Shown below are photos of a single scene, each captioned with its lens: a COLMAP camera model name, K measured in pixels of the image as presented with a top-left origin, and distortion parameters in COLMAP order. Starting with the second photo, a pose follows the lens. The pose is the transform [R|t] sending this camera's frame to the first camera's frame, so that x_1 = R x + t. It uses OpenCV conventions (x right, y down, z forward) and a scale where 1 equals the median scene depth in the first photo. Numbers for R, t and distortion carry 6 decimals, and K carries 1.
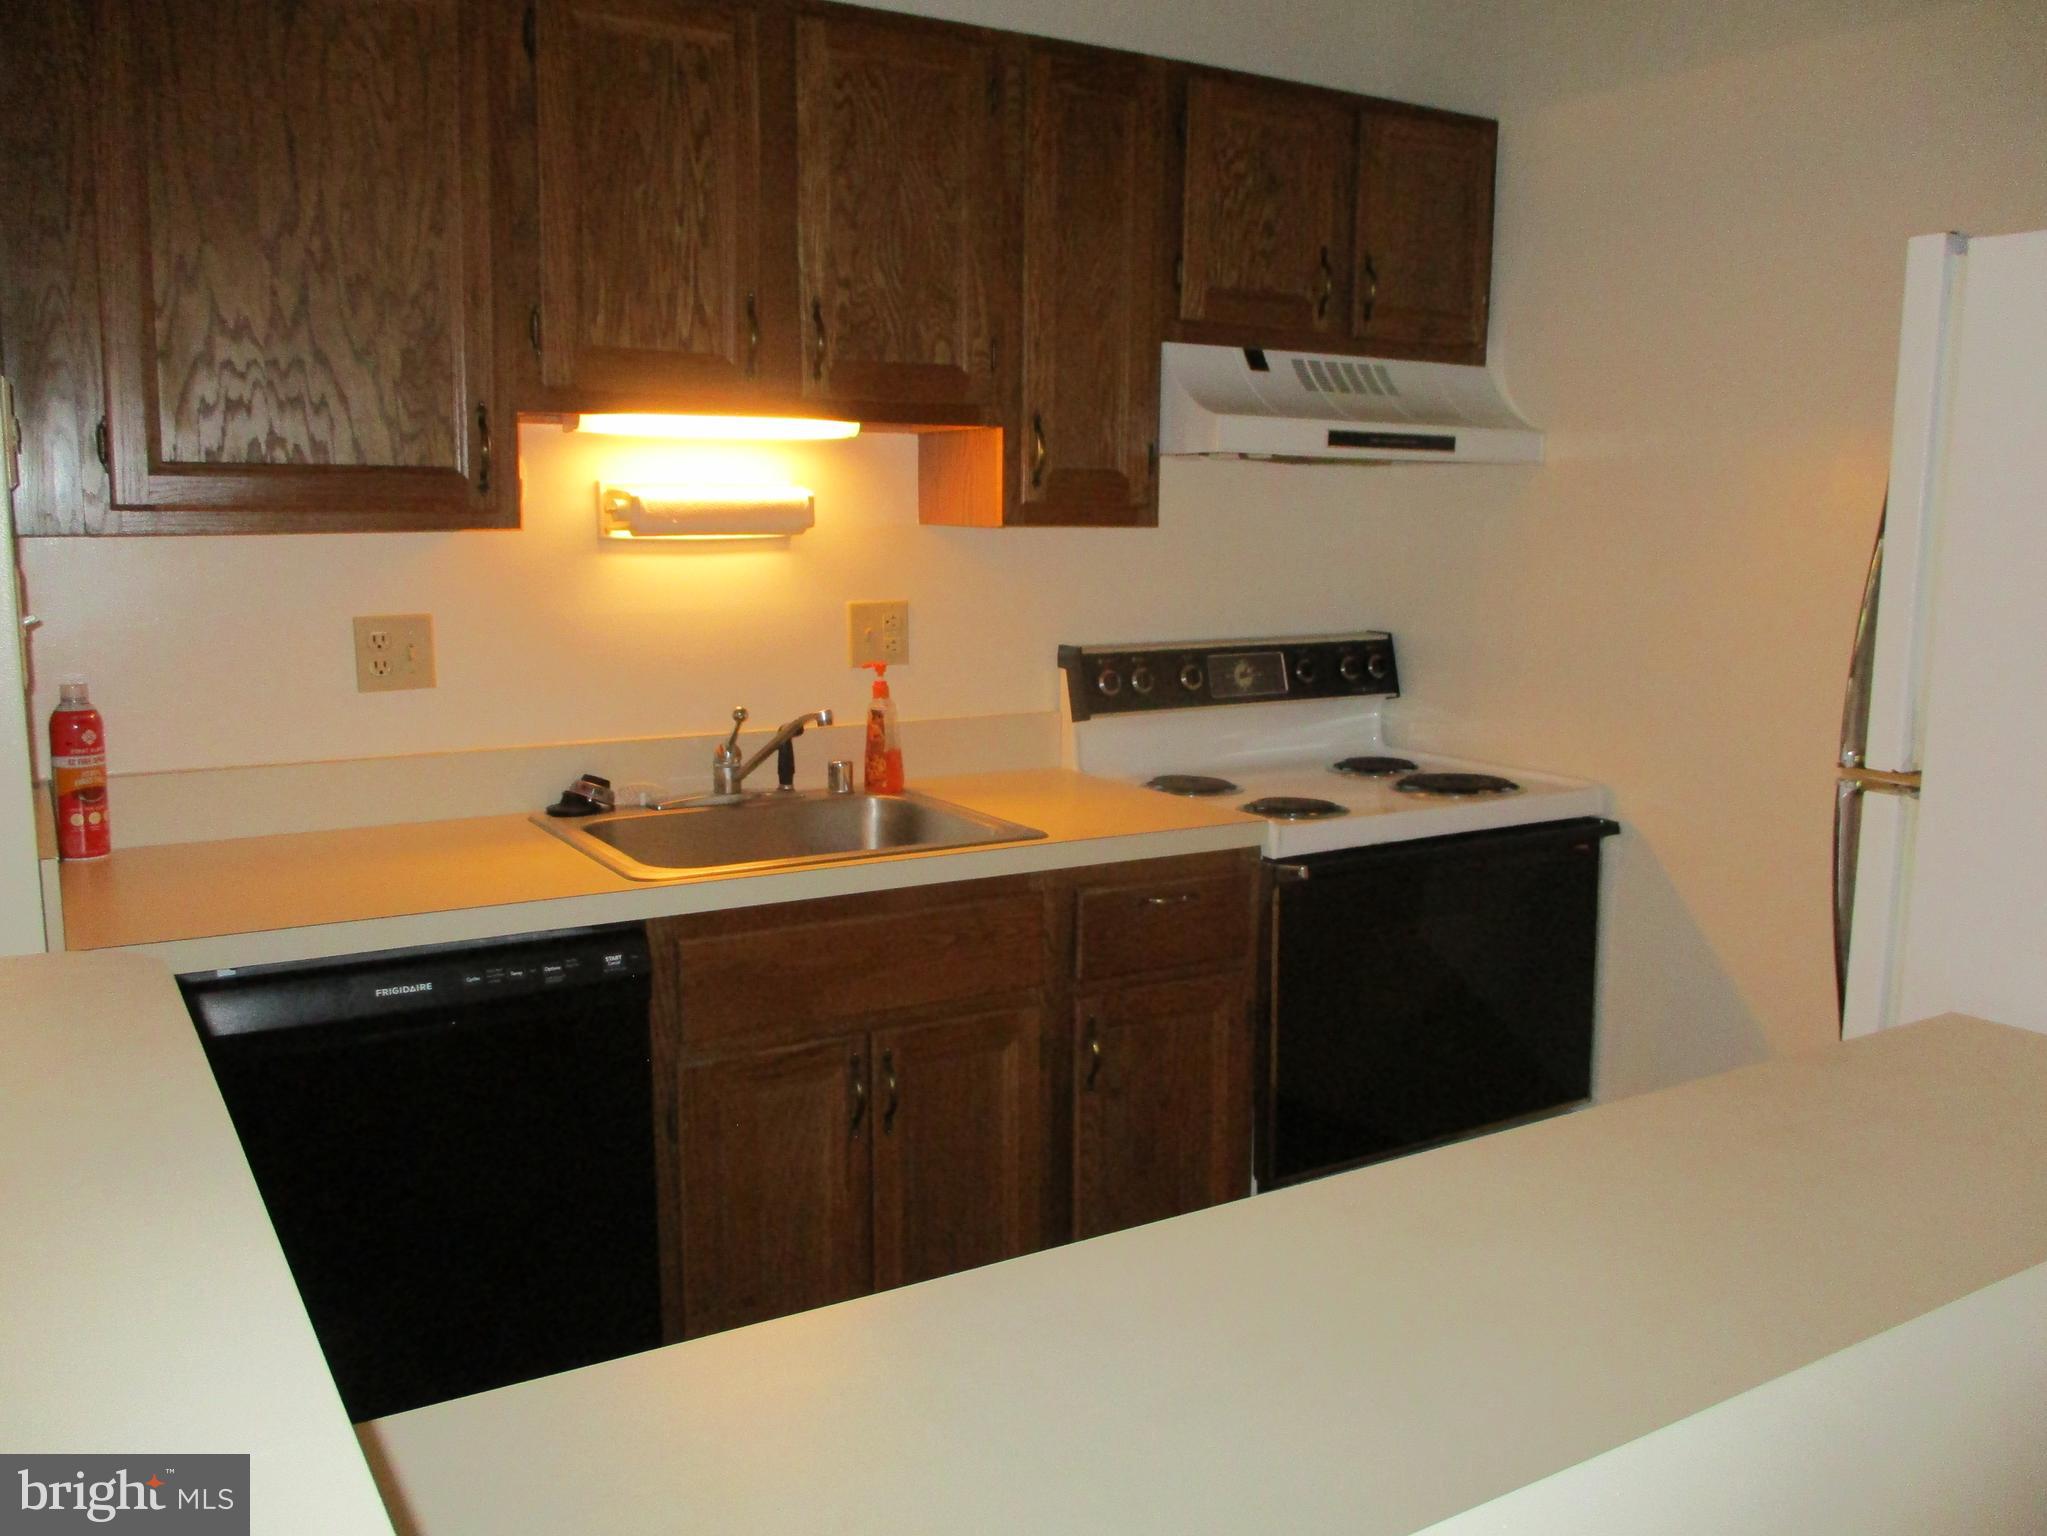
lens RADIAL K [[1726.6, 0, 1023.5], [0, 1726.6, 768.0], [0, 0, 1]] dist [-0.034522, 0.003742]
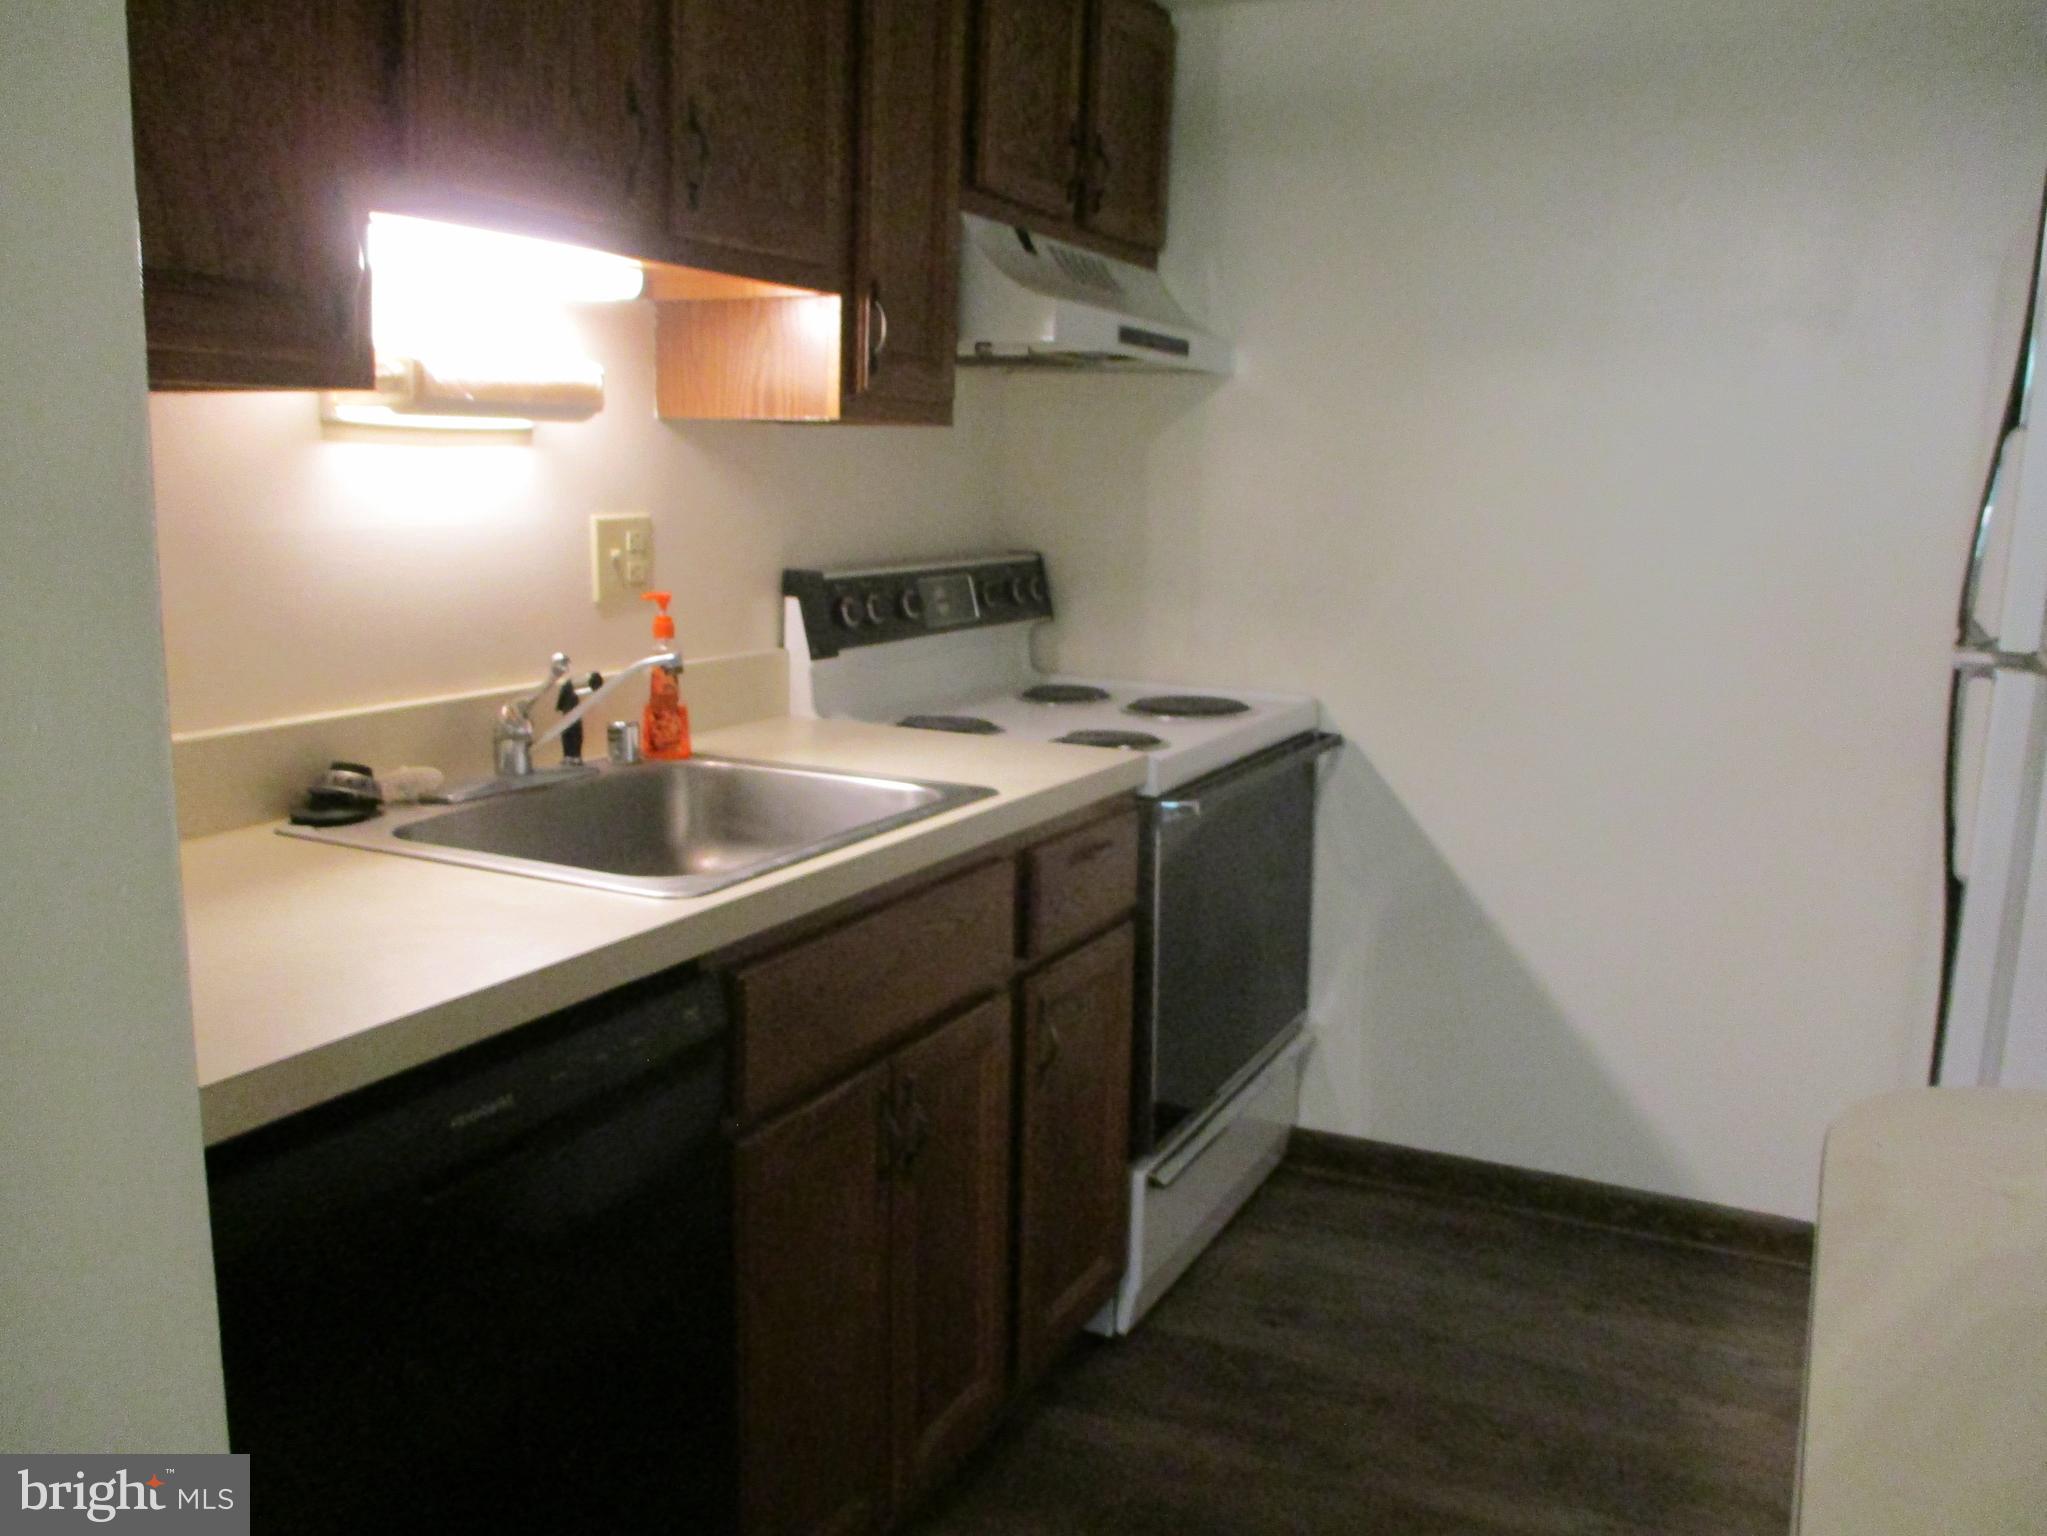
lens RADIAL K [[1726.6, 0, 1023.5], [0, 1726.6, 768.0], [0, 0, 1]] dist [-0.034522, 0.003742]
pose [[0.862801, -0.072277, 0.500351, -0.324647], [0.053178, 0.997212, 0.052350, -0.013386], [-0.502739, -0.018560, 0.864239, 0.229446]]
